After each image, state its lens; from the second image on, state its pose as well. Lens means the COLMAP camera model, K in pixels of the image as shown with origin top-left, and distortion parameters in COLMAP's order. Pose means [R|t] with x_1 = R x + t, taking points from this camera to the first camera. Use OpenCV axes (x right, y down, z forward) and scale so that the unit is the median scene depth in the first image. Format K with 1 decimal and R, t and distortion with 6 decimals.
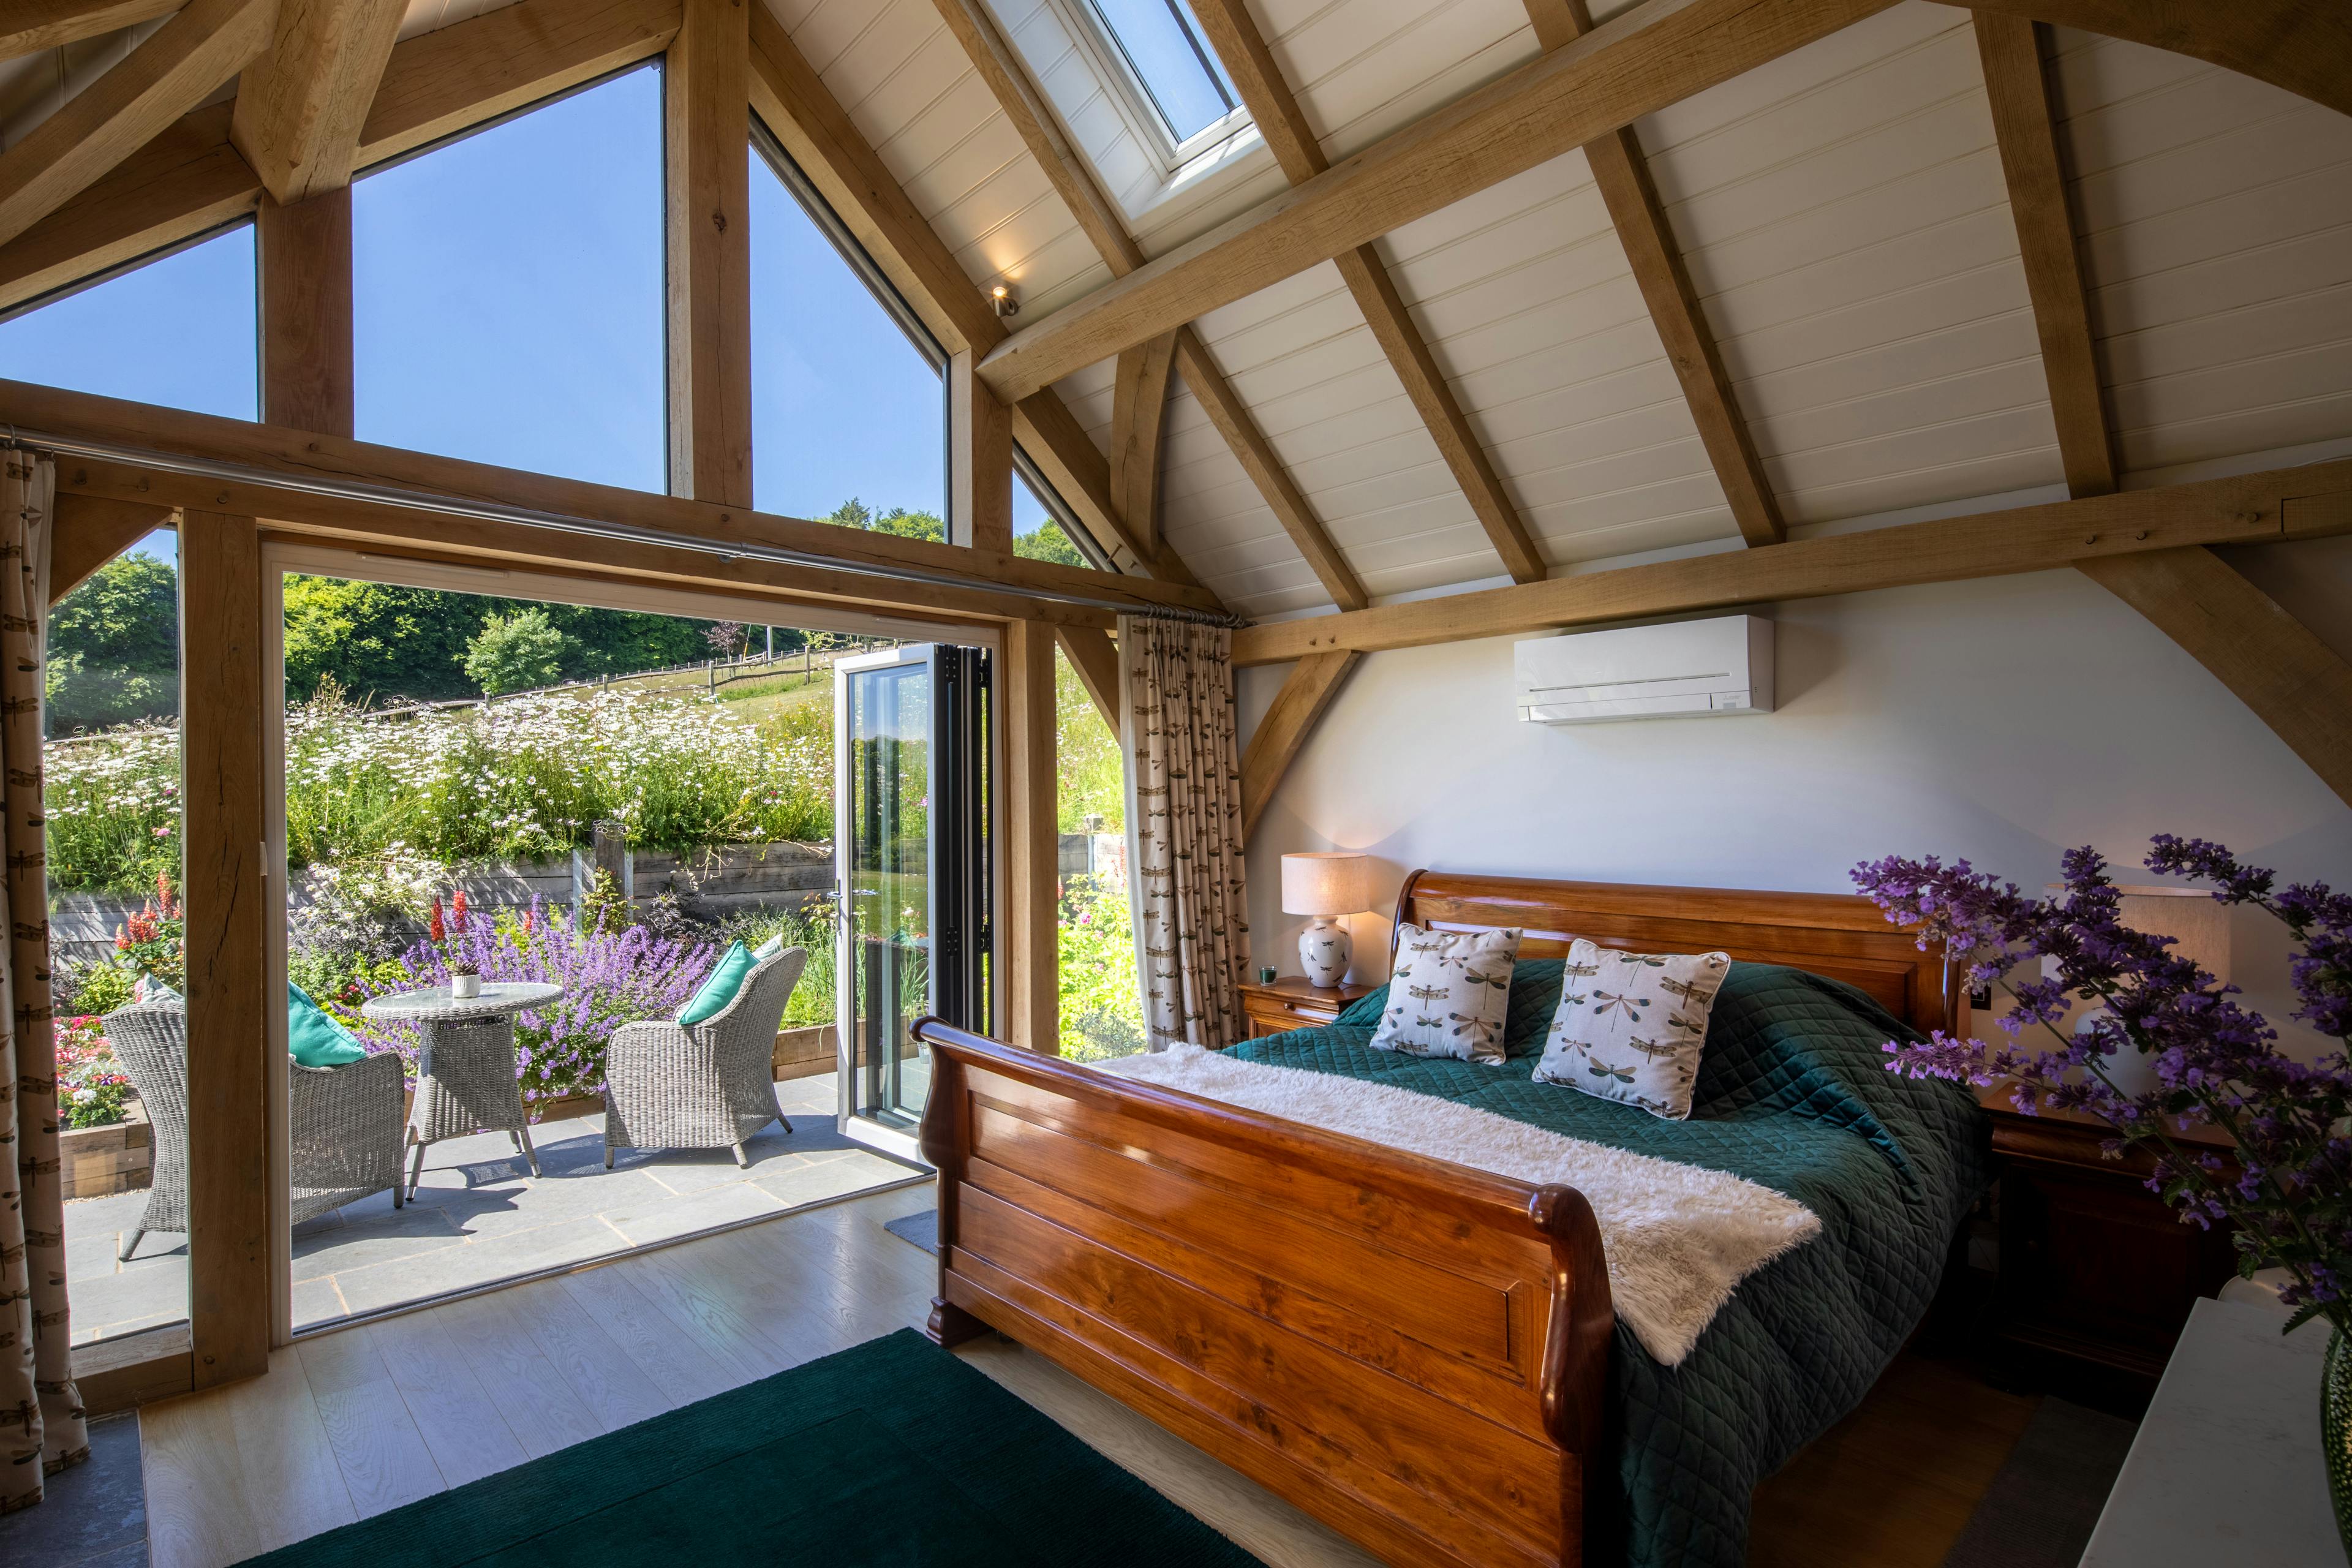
lens RADIAL K [[1144.8, 0, 1177.9], [0, 1144.8, 822.0], [0, 0, 1]] dist [-0.000074, 0.000150]
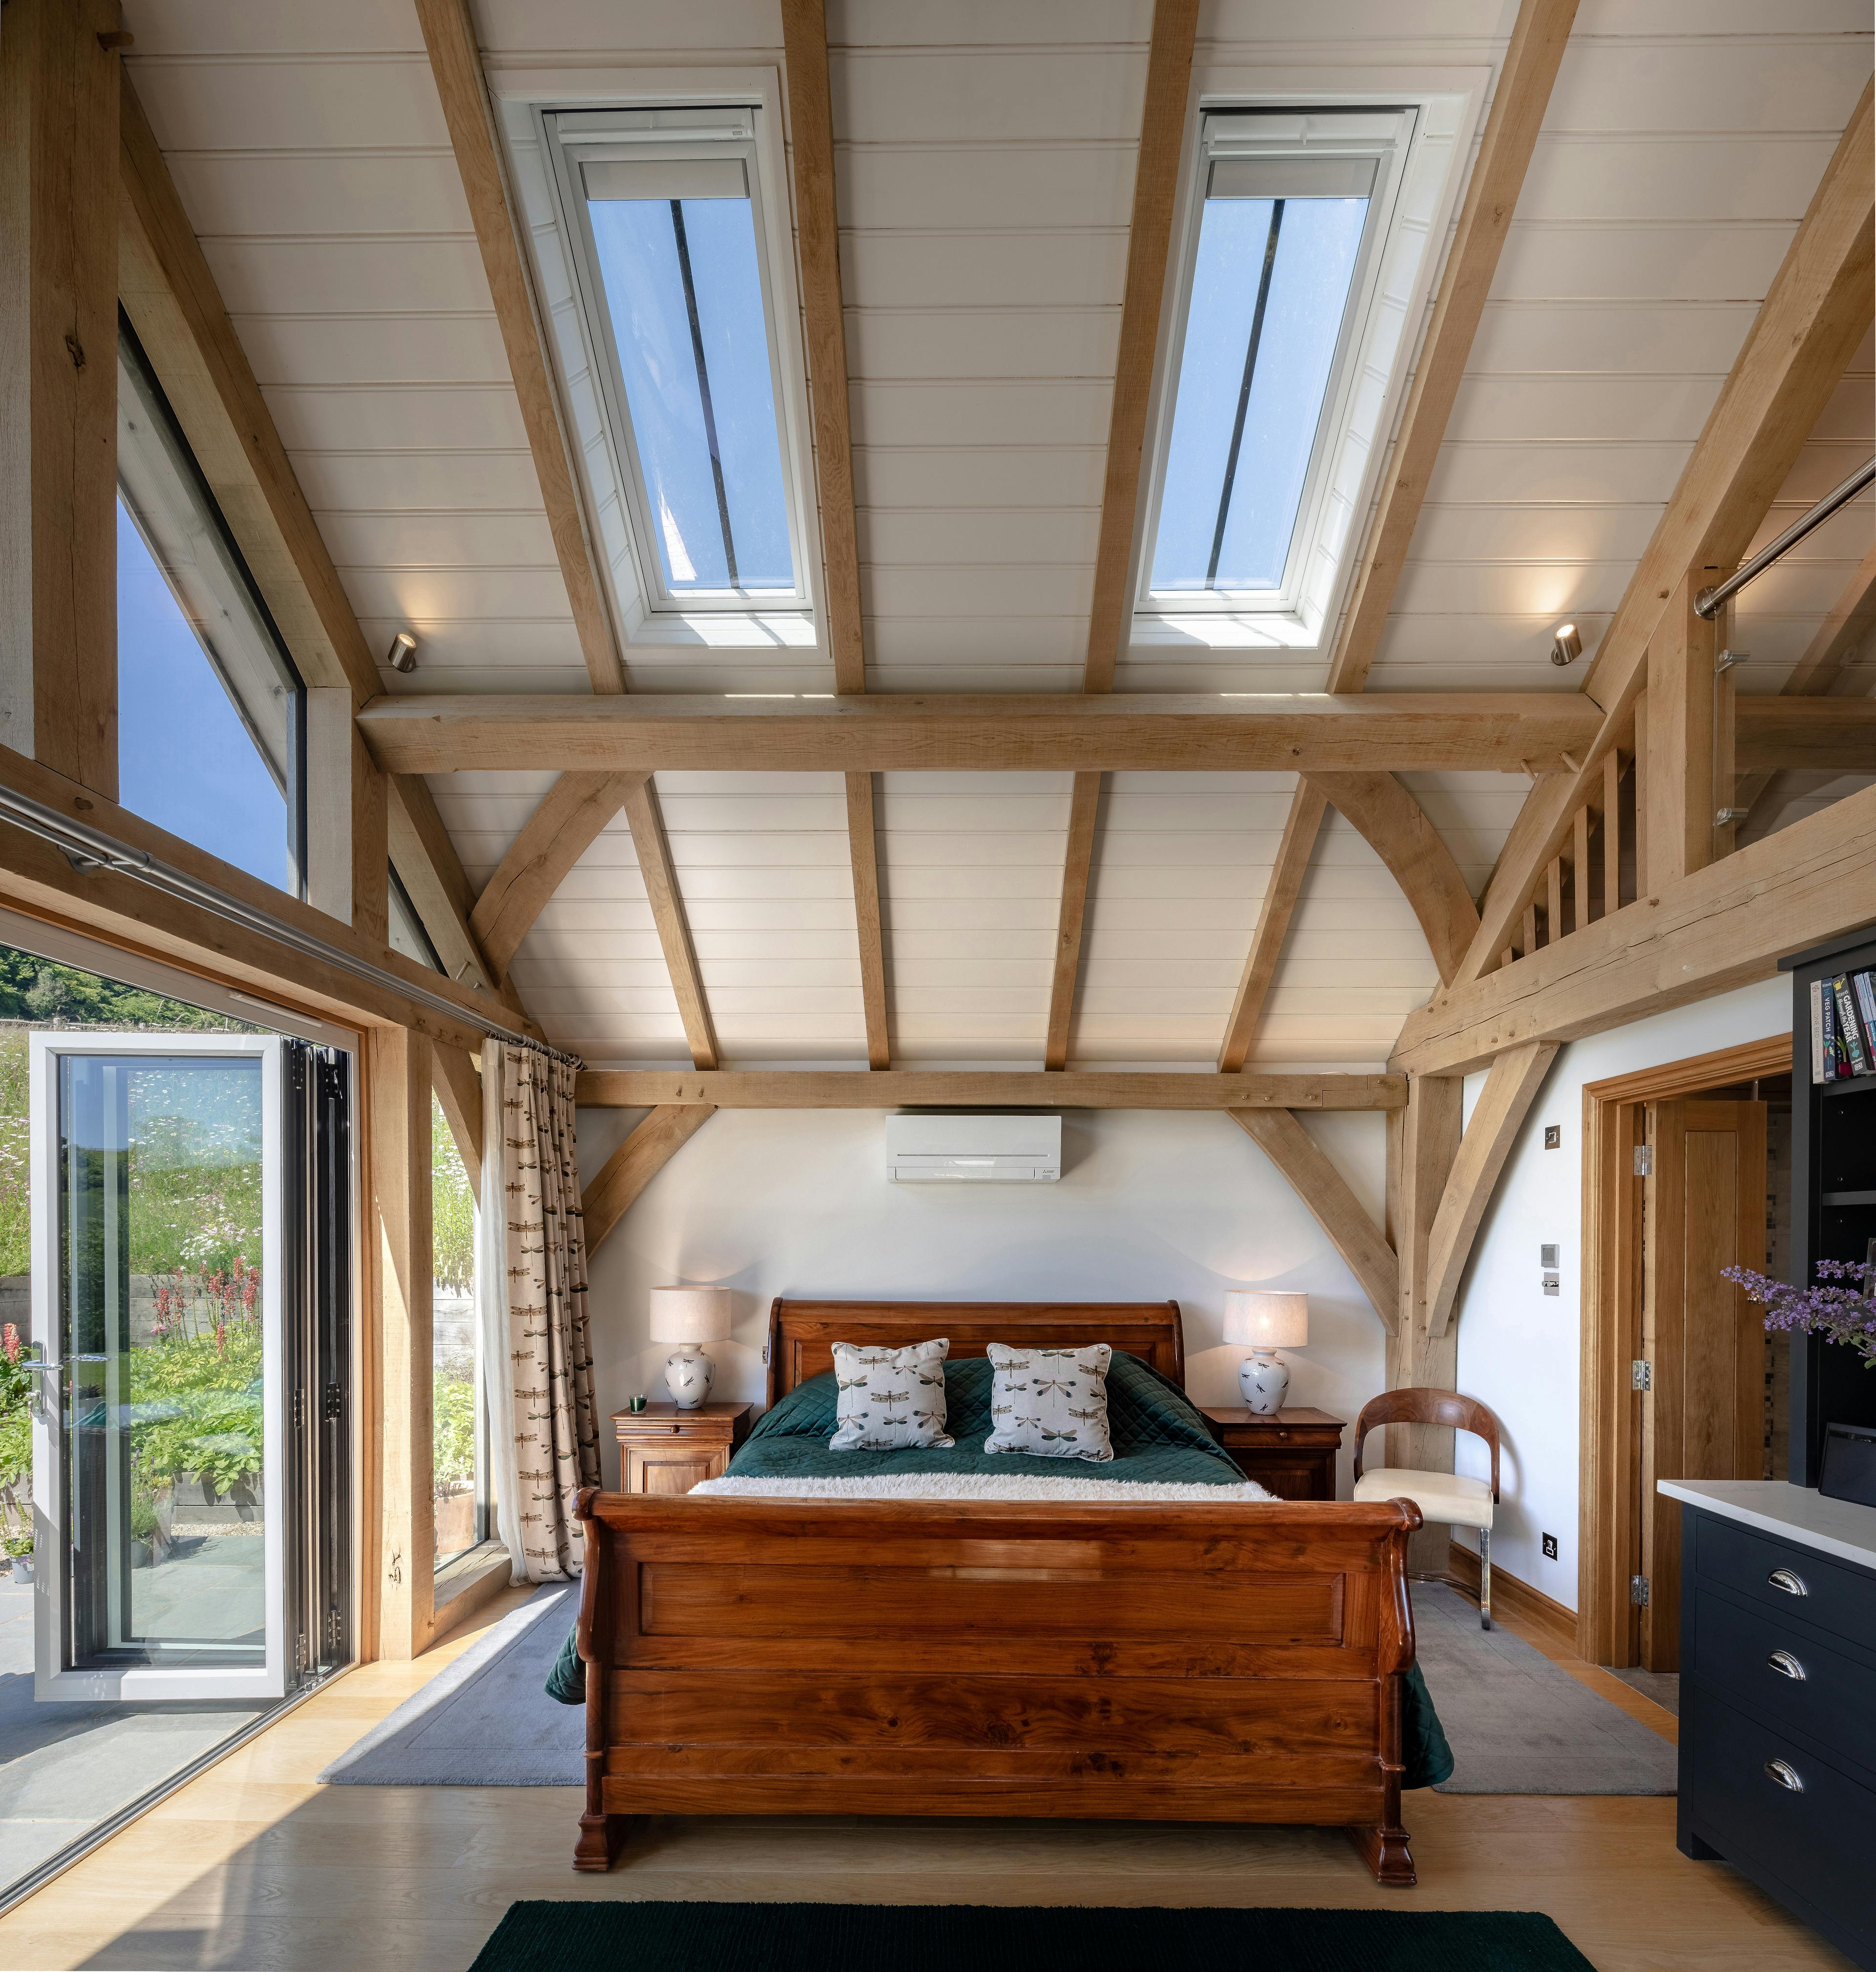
lens RADIAL K [[913.5, 0, 937.9], [0, 913.5, 1251.1], [0, 0, 1]] dist [0.001324, -0.001428]
pose [[0.688346, -0.000607, 0.725382, -0.452415], [0.004869, 0.999981, -0.003783, -0.002630], [-0.725366, 0.006135, 0.688336, 0.291072]]
